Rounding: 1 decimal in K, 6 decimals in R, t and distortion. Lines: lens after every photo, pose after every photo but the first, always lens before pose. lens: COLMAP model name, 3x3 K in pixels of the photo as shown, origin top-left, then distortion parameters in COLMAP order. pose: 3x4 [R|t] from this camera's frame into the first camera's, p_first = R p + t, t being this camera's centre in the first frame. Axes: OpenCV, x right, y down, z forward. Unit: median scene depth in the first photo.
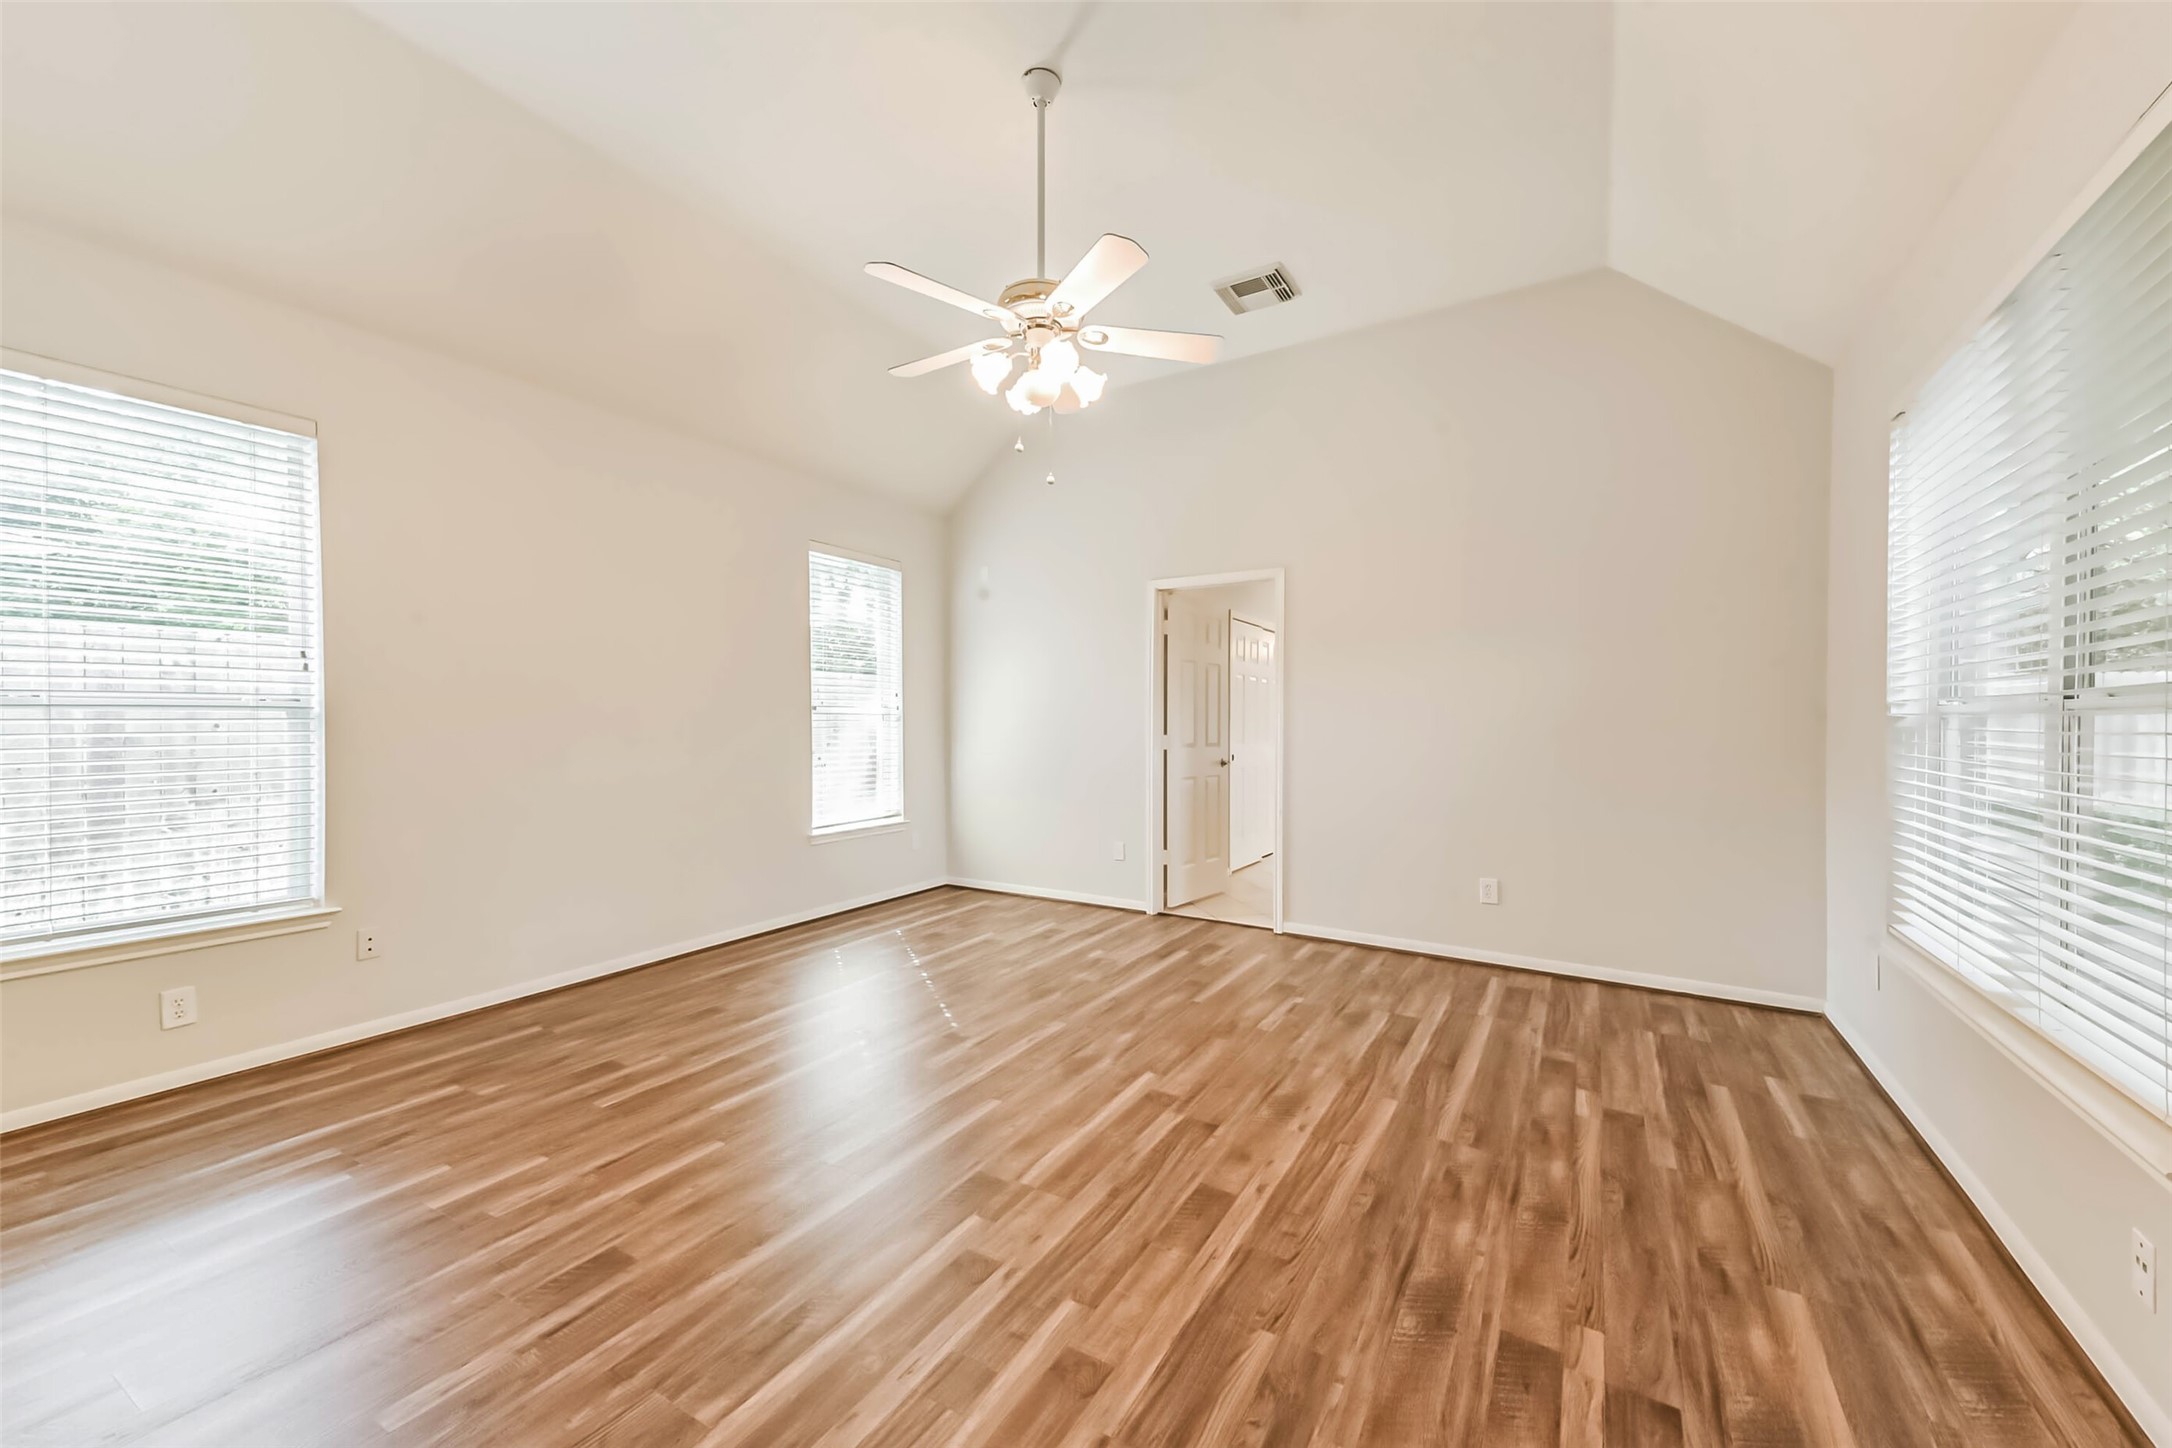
lens RADIAL K [[850.6, 0, 1088.4], [0, 850.6, 722.5], [0, 0, 1]] dist [0.013843, -0.000193]
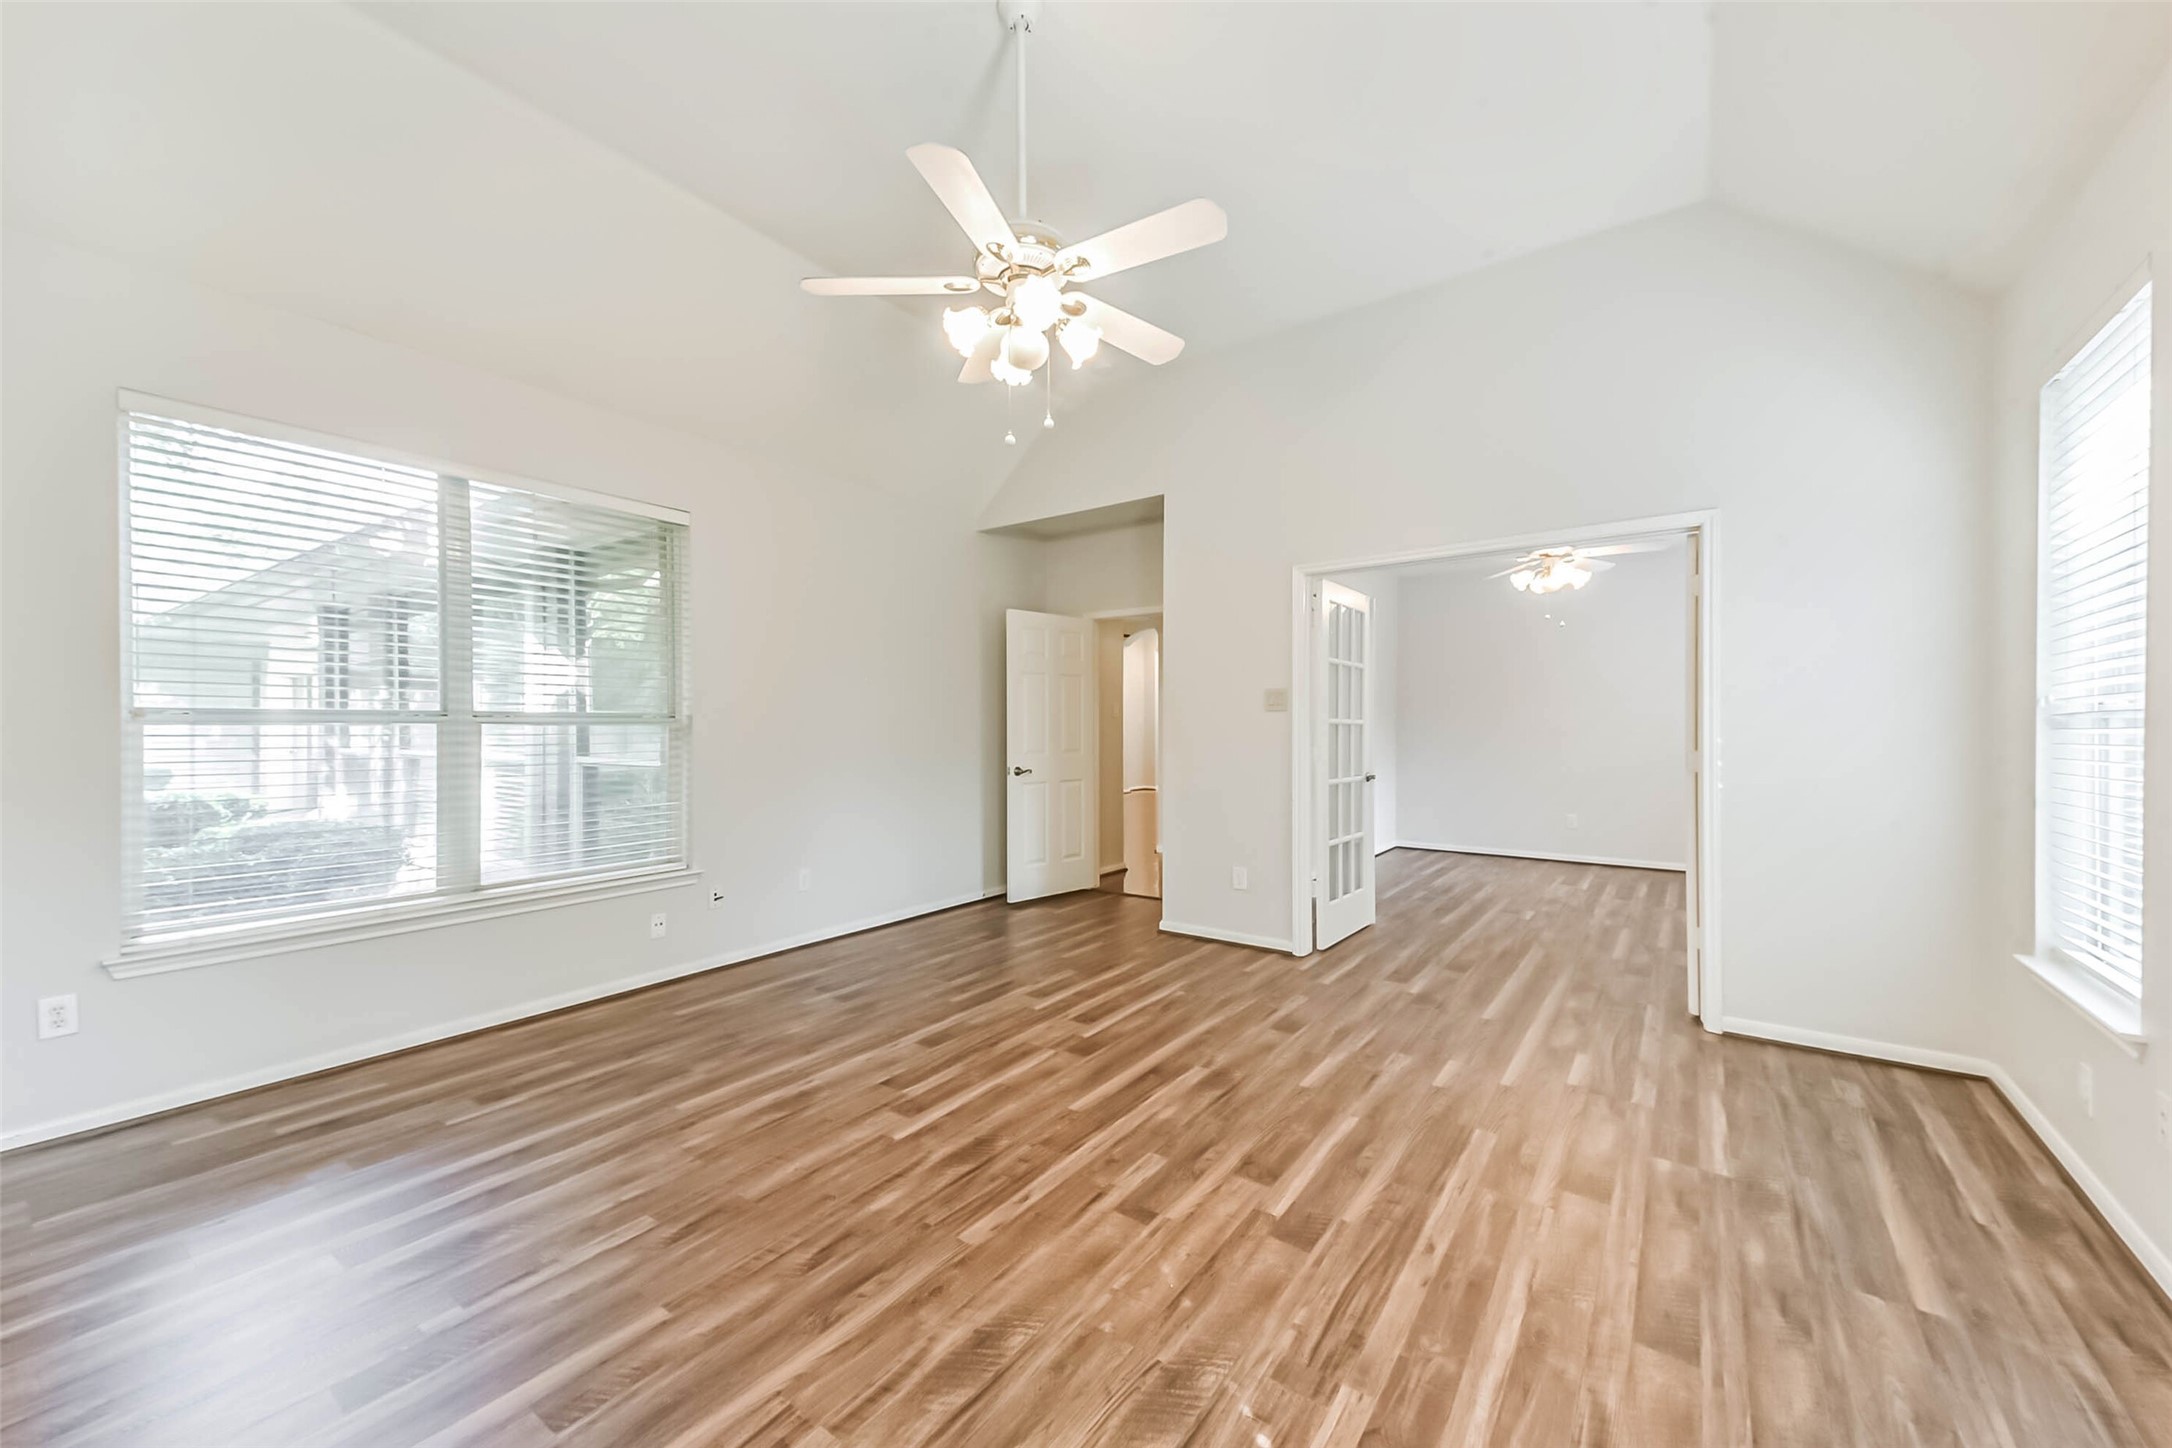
lens RADIAL K [[850.6, 0, 1088.4], [0, 850.6, 722.5], [0, 0, 1]] dist [0.013843, -0.000193]
pose [[-0.996502, -0.003047, 0.083510, -0.219735], [-0.003293, 0.999991, -0.002805, -0.007432], [-0.083501, -0.003070, -0.996503, 2.114495]]
